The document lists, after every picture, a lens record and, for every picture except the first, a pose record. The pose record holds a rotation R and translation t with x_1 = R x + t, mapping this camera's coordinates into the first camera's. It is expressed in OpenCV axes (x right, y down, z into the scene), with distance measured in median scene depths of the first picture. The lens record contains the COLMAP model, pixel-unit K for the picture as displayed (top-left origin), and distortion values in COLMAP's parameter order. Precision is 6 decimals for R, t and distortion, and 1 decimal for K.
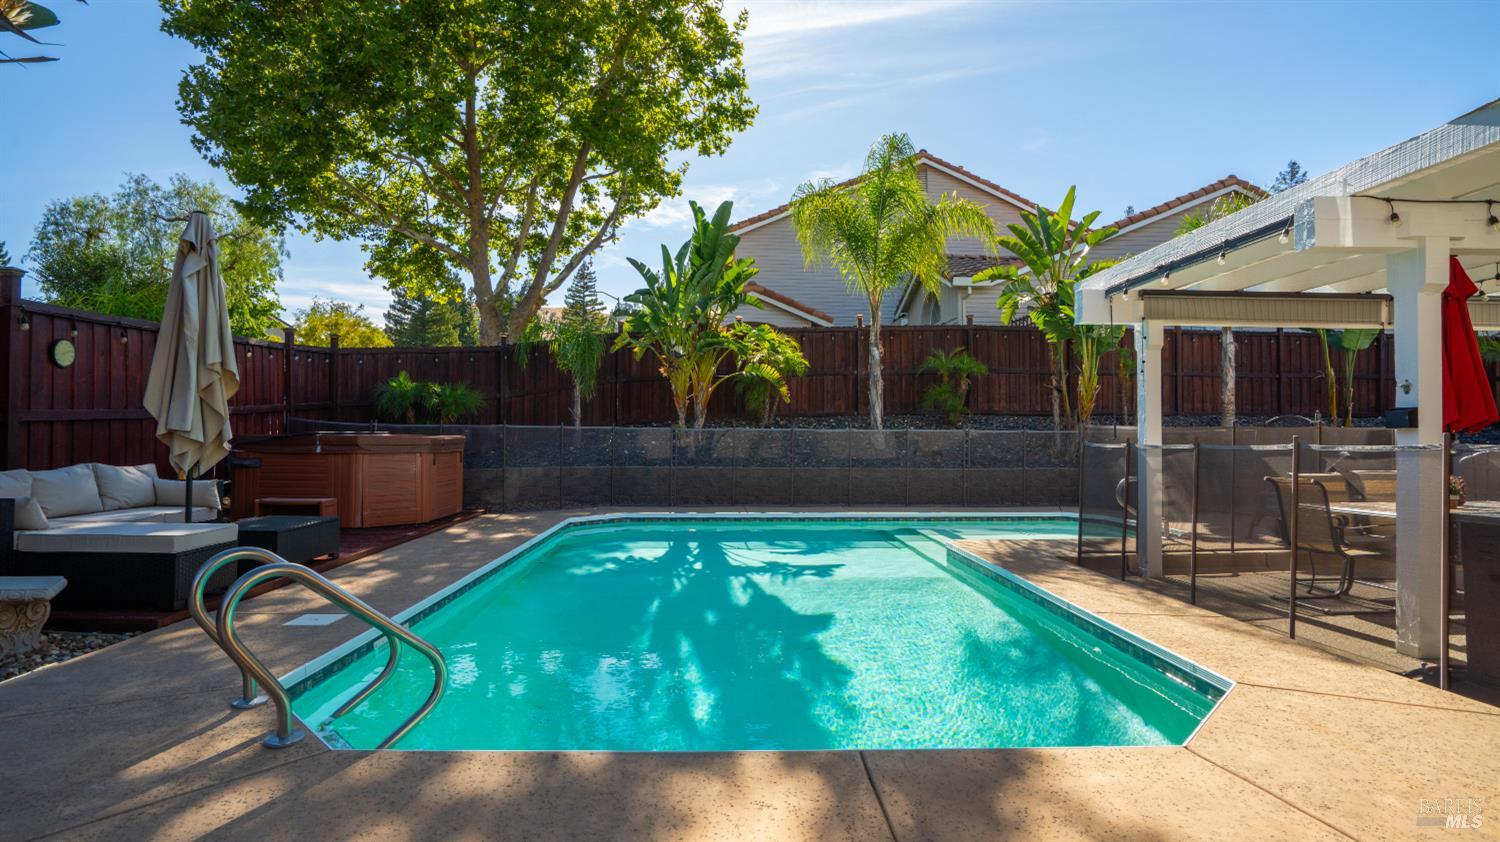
lens RADIAL K [[791.7, 0, 750.0], [0, 791.7, 421.0], [0, 0, 1]] dist [-0.007207, -0.000652]
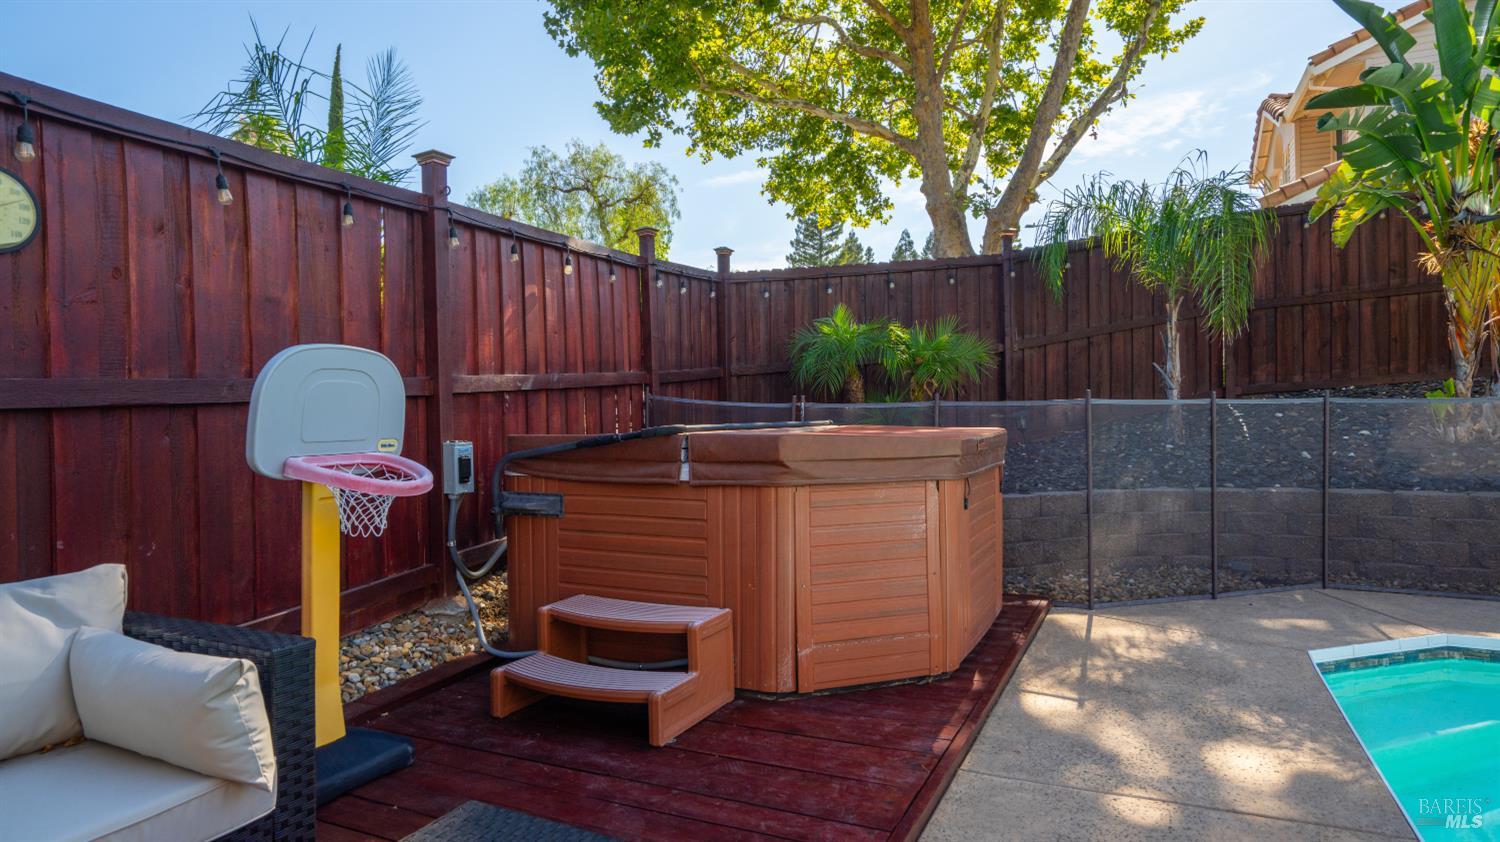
lens RADIAL K [[872.1, 0, 750.0], [0, 872.1, 421.0], [0, 0, 1]] dist [-0.003929, -0.001321]
pose [[0.893027, -0.016440, -0.449702, -0.208083], [0.027014, 0.999489, 0.017107, 0.003159], [0.449191, -0.027426, 0.893015, 0.403991]]
